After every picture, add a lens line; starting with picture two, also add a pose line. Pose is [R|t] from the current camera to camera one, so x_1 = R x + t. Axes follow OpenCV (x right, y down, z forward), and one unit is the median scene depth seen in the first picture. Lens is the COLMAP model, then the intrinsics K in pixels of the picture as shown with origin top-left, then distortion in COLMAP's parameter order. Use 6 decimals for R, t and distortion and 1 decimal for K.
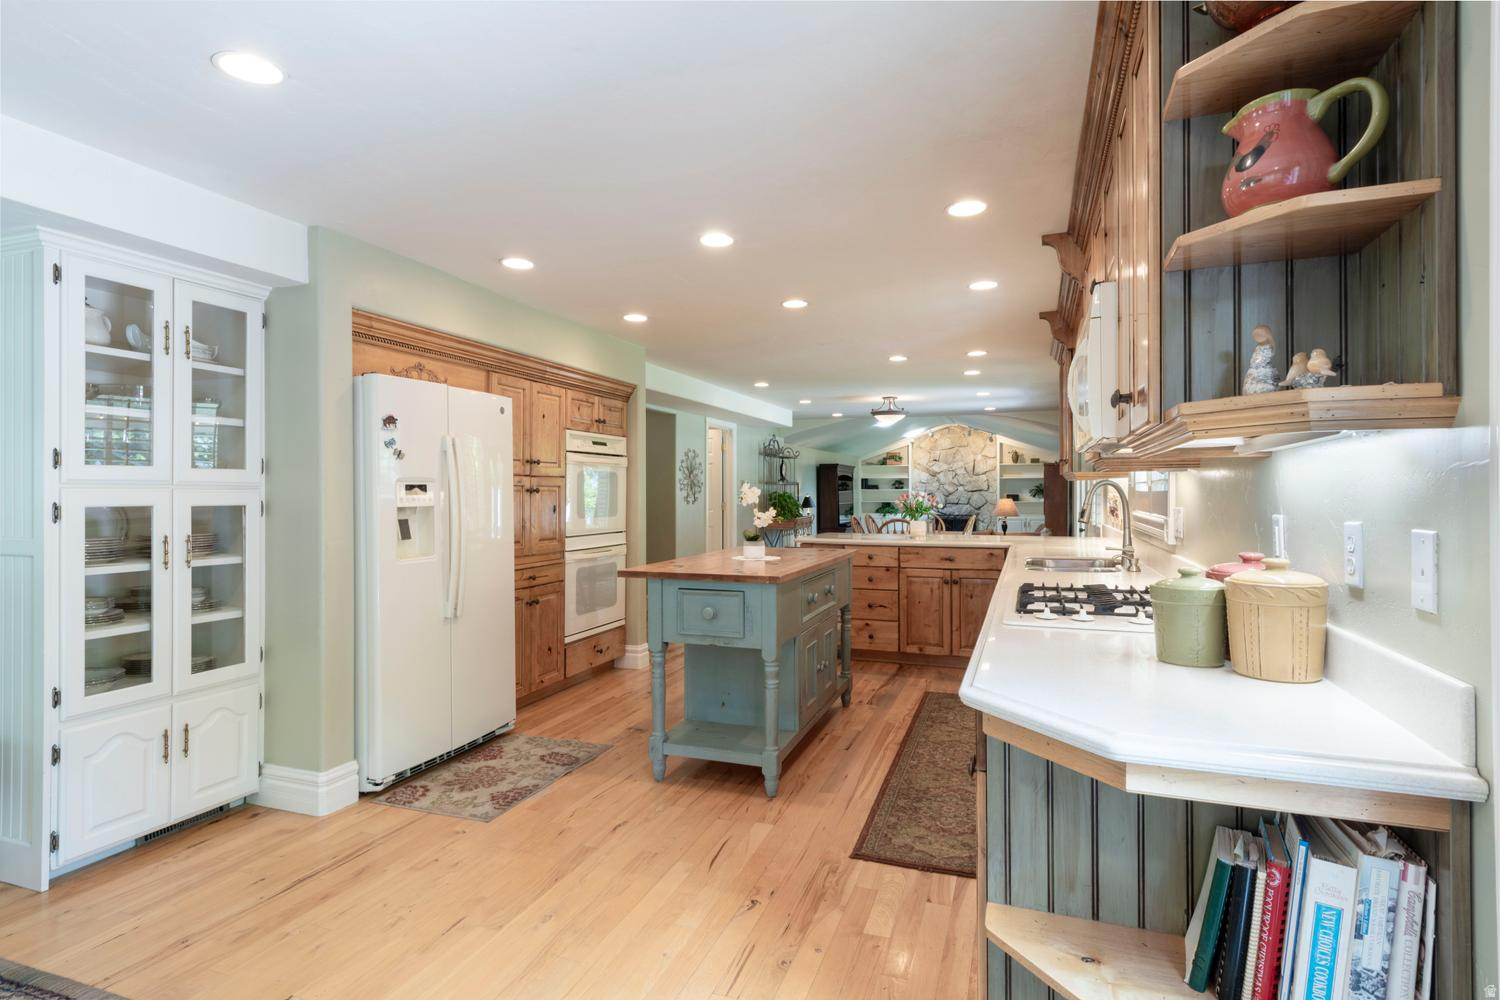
lens RADIAL K [[787.4, 0, 748.8], [0, 787.4, 496.1], [0, 0, 1]] dist [-0.000016, 0.000005]
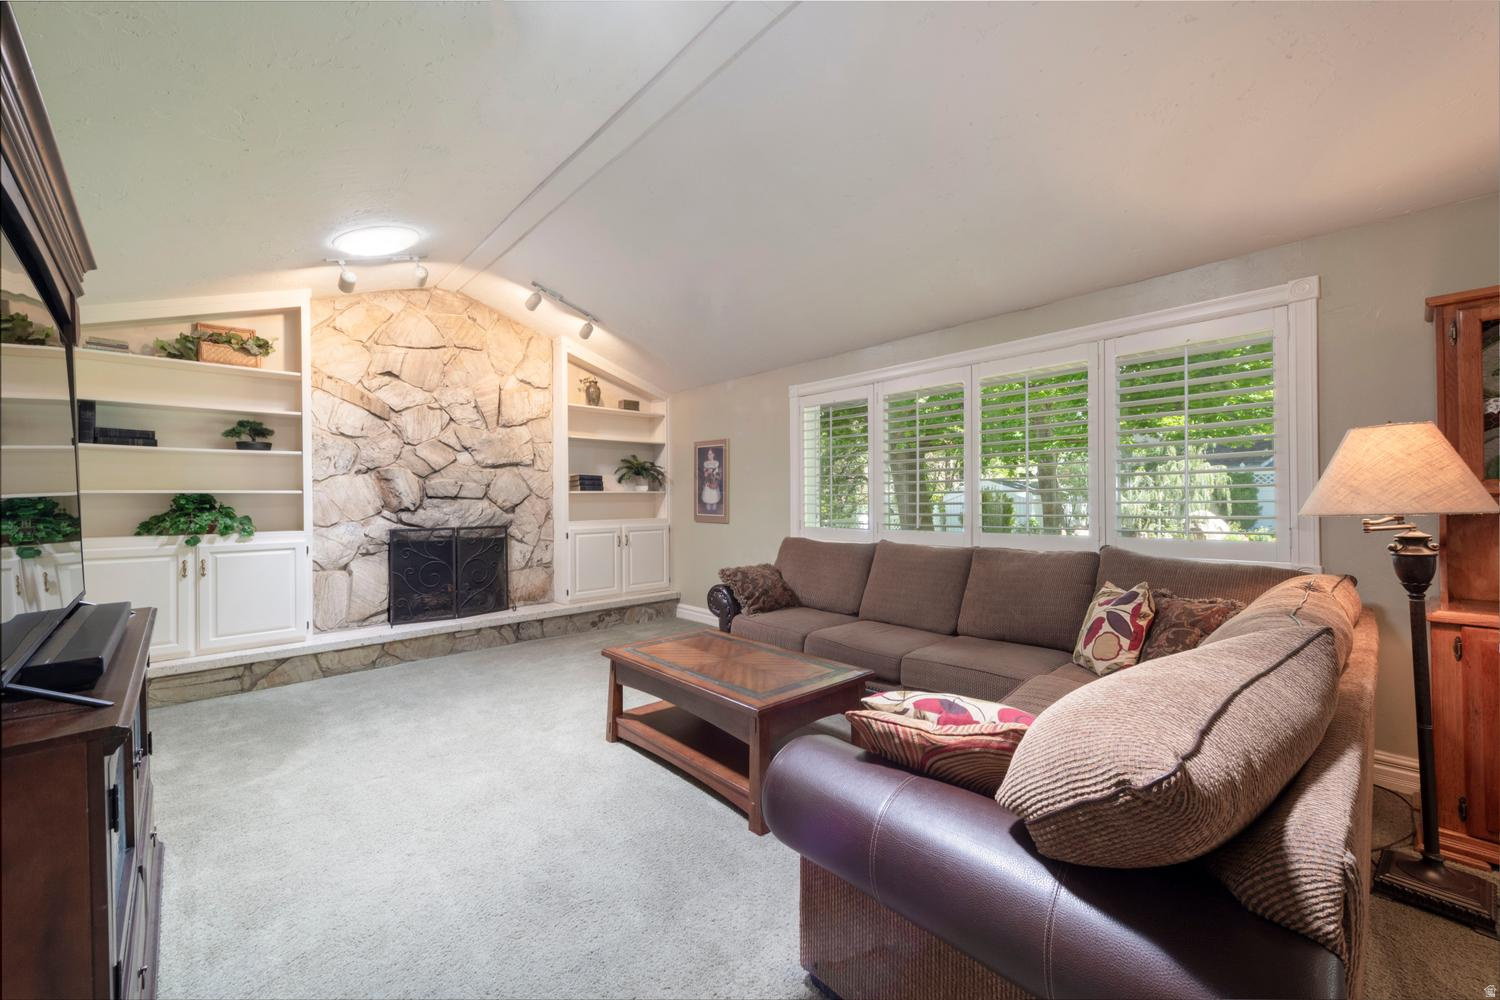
lens RADIAL K [[585.7, 0, 752.5], [0, 585.7, 496.7], [0, 0, 1]] dist [0.002514, 0.000176]
pose [[0.433895, -0.000048, 0.900963, 0.073654], [0.006380, 0.999975, -0.003020, 0.010679], [-0.900941, 0.007059, 0.433885, 0.745503]]
